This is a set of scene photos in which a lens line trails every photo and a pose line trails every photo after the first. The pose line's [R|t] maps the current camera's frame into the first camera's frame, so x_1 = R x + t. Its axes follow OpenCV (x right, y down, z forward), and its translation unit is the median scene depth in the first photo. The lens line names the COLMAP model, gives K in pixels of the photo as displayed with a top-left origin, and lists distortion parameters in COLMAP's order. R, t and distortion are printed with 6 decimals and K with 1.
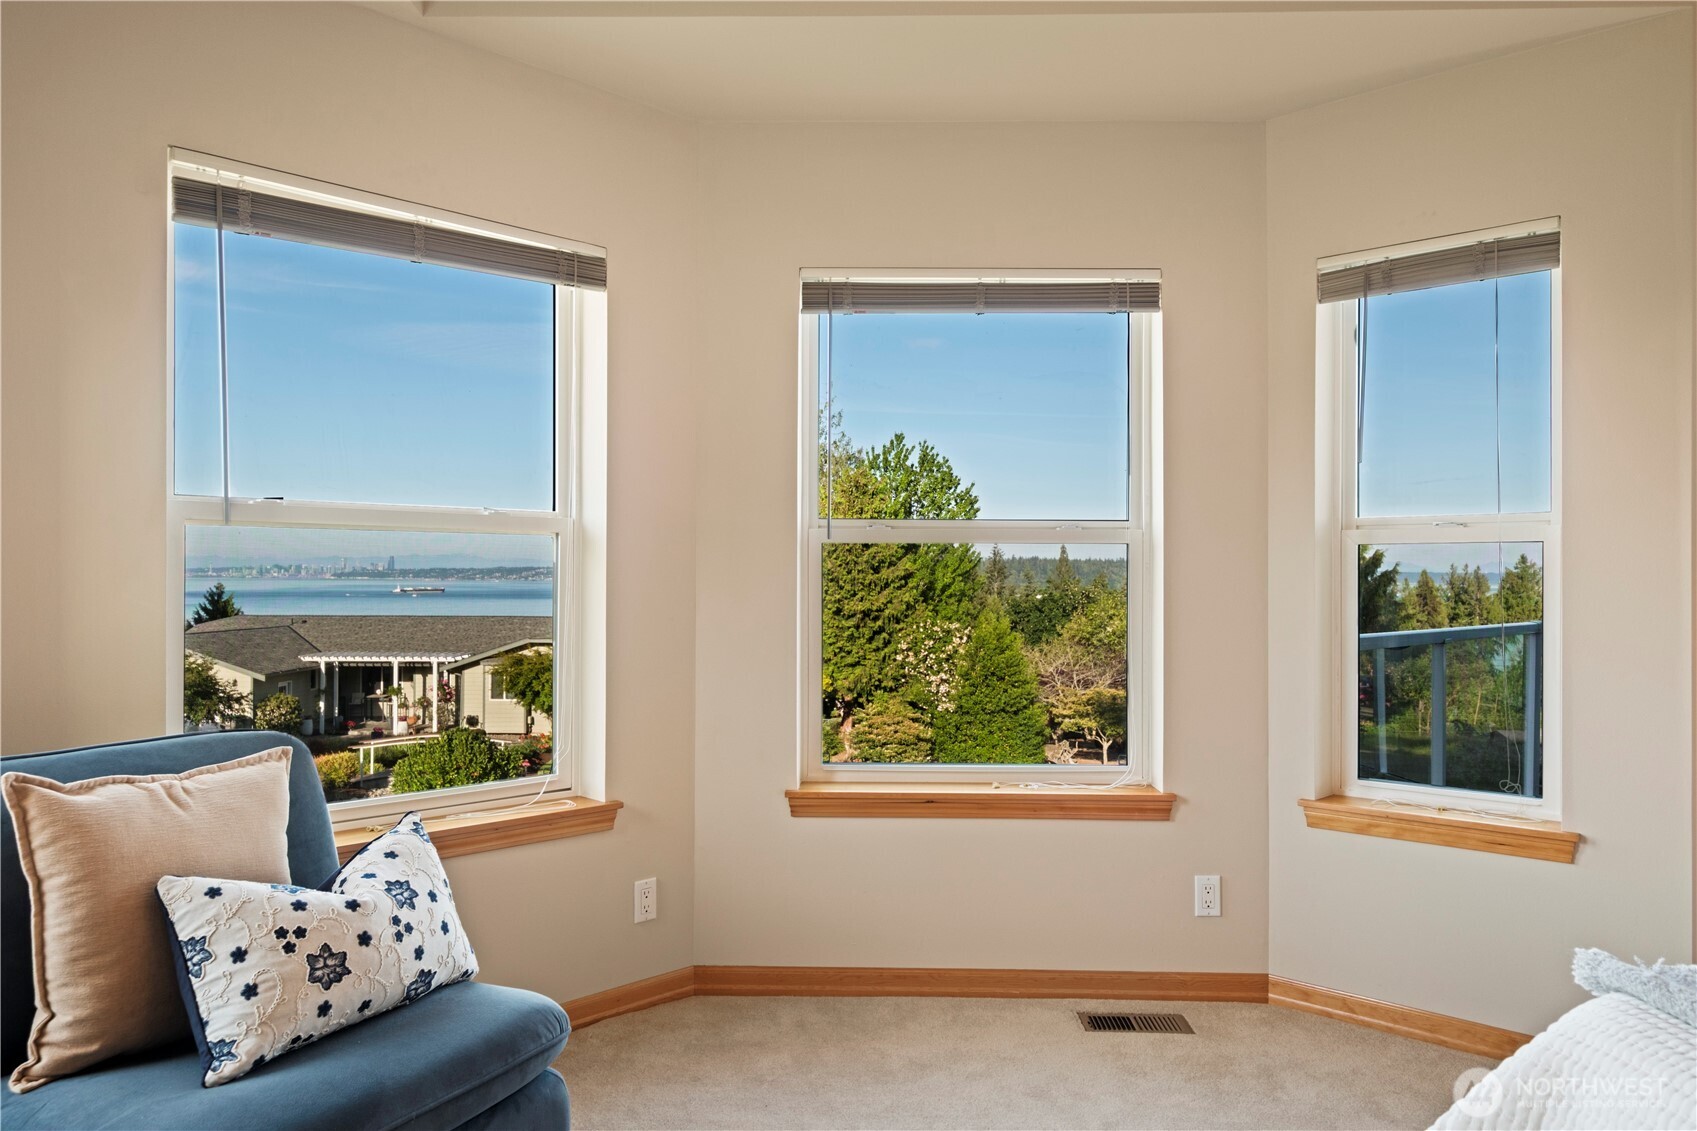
lens RADIAL K [[1143.5, 0, 852.8], [0, 1143.5, 577.5], [0, 0, 1]] dist [0.020298, -0.007711]
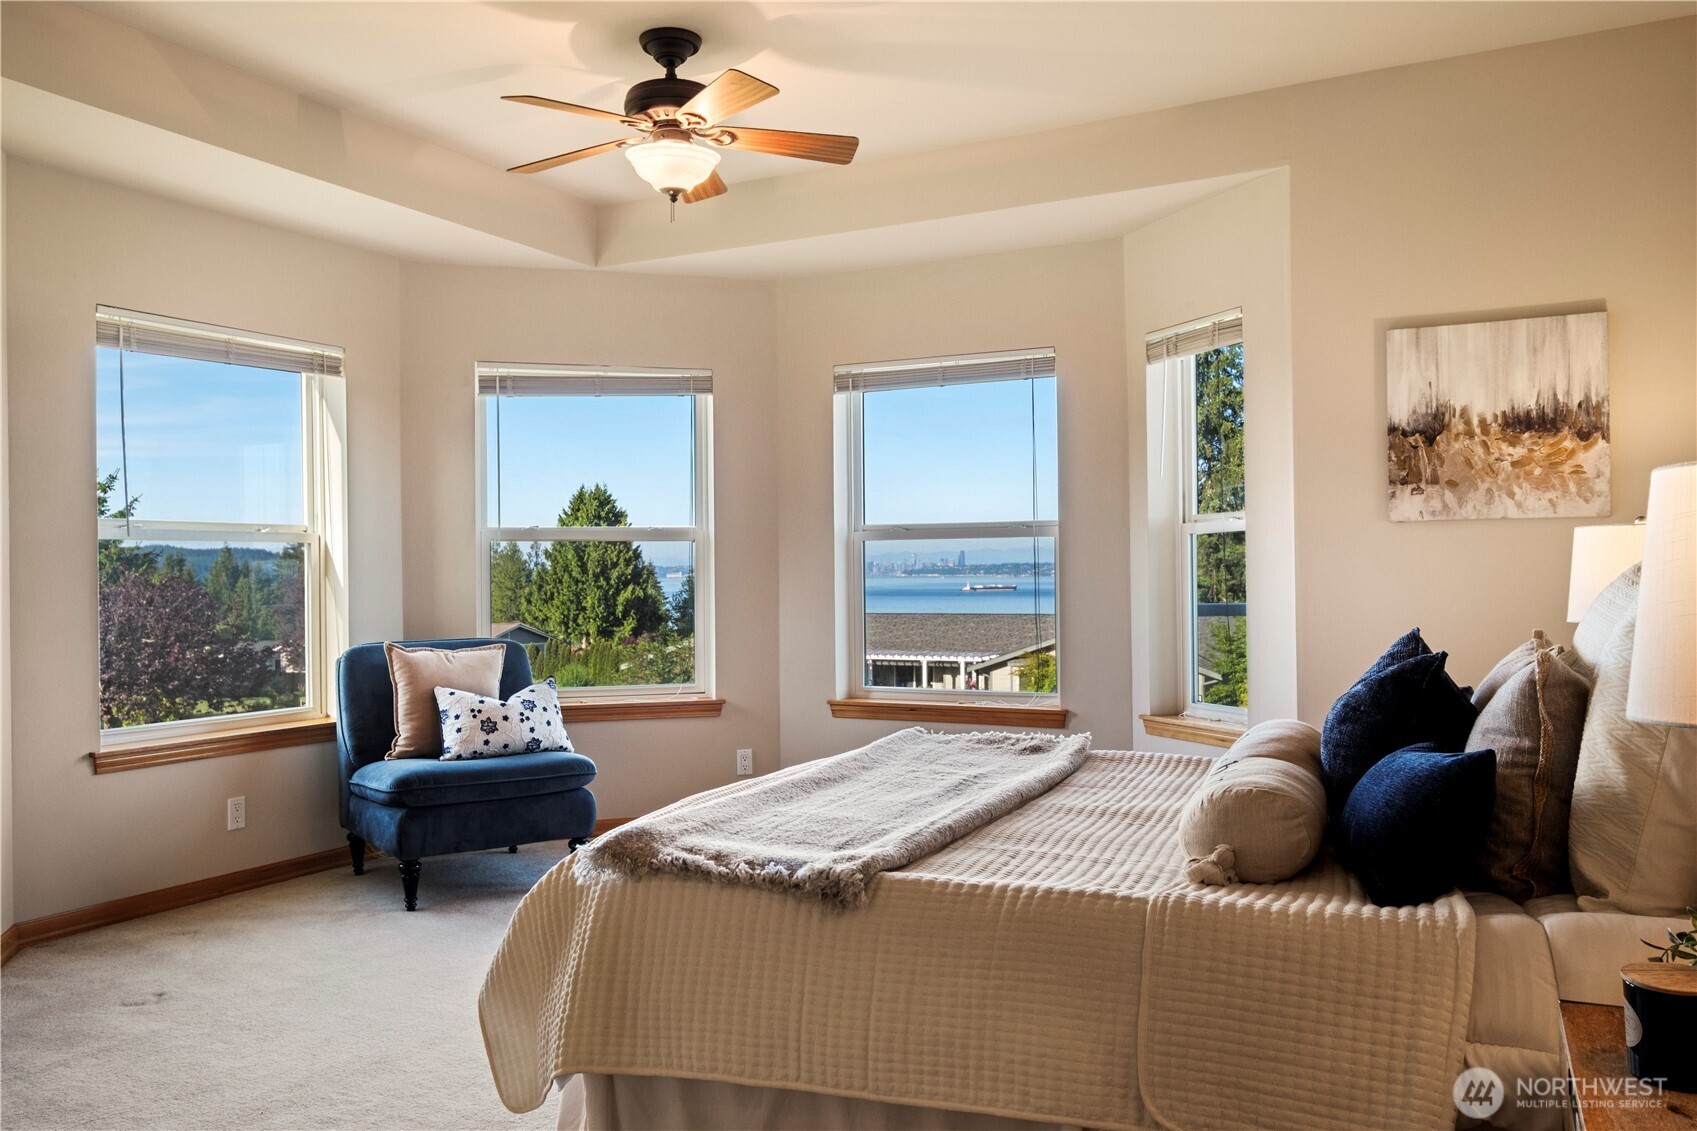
lens RADIAL K [[1323.6, 0, 843.6], [0, 1323.6, 558.9], [0, 0, 1]] dist [-0.006334, -0.002495]
pose [[0.895897, -0.017650, -0.443910, 1.312231], [0.013419, 0.999830, -0.012672, 0.028402], [0.444058, 0.005396, 0.895982, -1.051946]]
